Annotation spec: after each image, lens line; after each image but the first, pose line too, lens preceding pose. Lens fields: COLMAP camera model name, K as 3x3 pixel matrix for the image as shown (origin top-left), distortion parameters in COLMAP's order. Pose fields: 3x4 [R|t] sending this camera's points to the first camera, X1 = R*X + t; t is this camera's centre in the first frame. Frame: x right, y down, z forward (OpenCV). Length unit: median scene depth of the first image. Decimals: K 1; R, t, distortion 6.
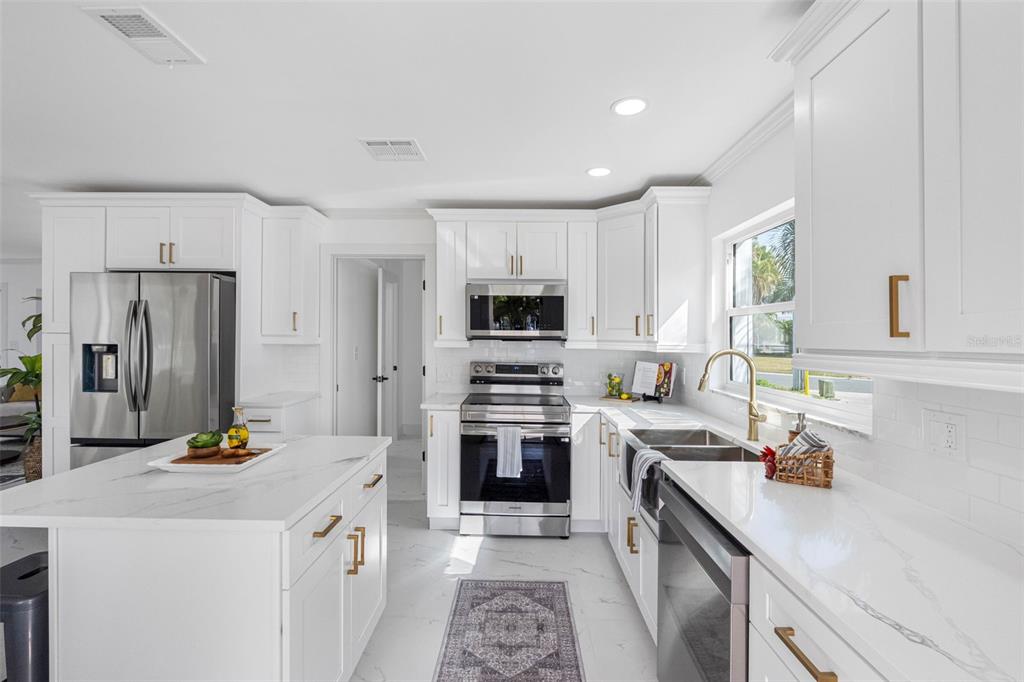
lens RADIAL K [[462.5, 0, 512.0], [0, 462.5, 341.0], [0, 0, 1]] dist [-0.001327, -0.000243]
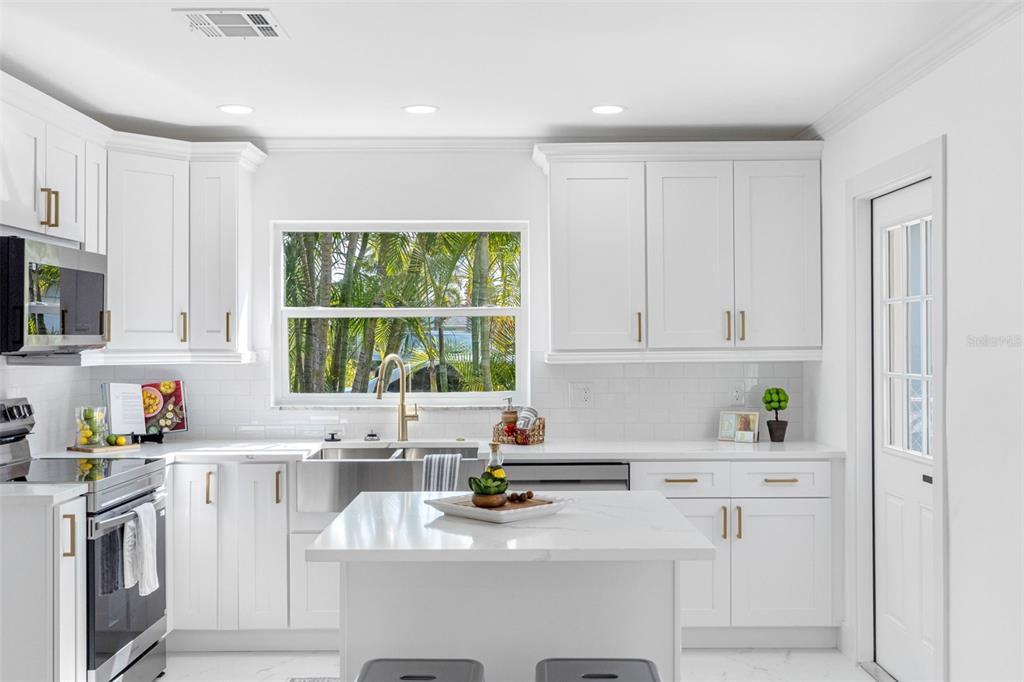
lens RADIAL K [[1047.8, 0, 512.1], [0, 1047.8, 312.5], [0, 0, 1]] dist [0.003539, 0.003255]
pose [[0.007719, 0.012587, 0.999891, -1.324261], [0.011527, 0.999853, -0.012675, -0.030721], [-0.999904, 0.011624, 0.007572, 0.540937]]
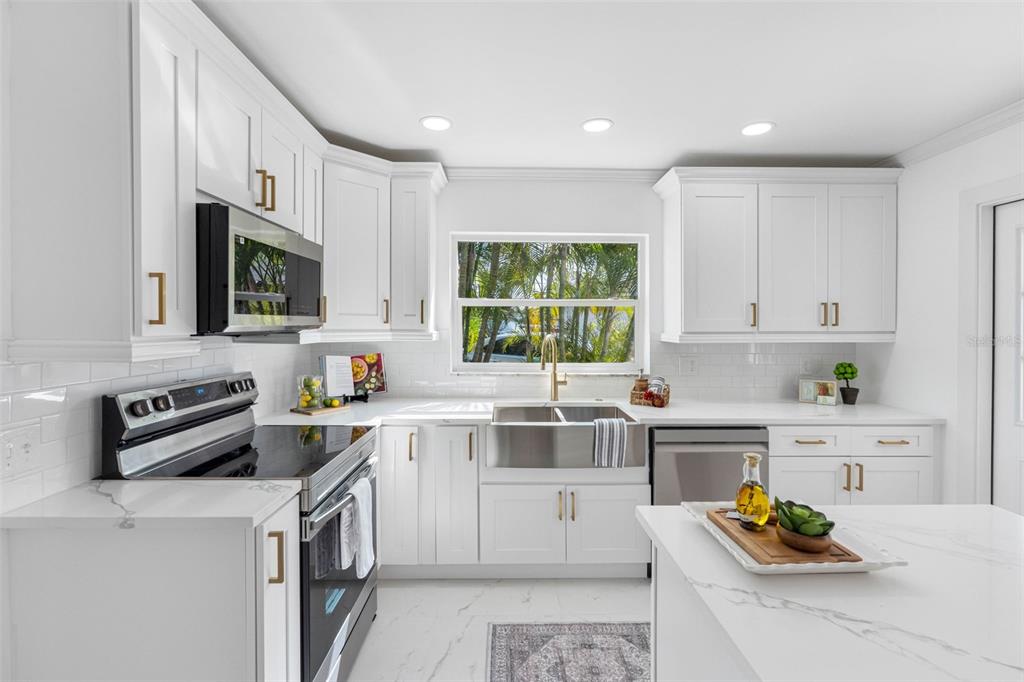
lens RADIAL K [[451.4, 0, 524.8], [0, 451.4, 324.4], [0, 0, 1]] dist [-0.000798, -0.000049]
pose [[-0.041553, -0.014173, 0.999036, -0.585639], [0.002573, 0.999895, 0.014293, -0.021683], [-0.999133, 0.003164, -0.041512, 0.831148]]
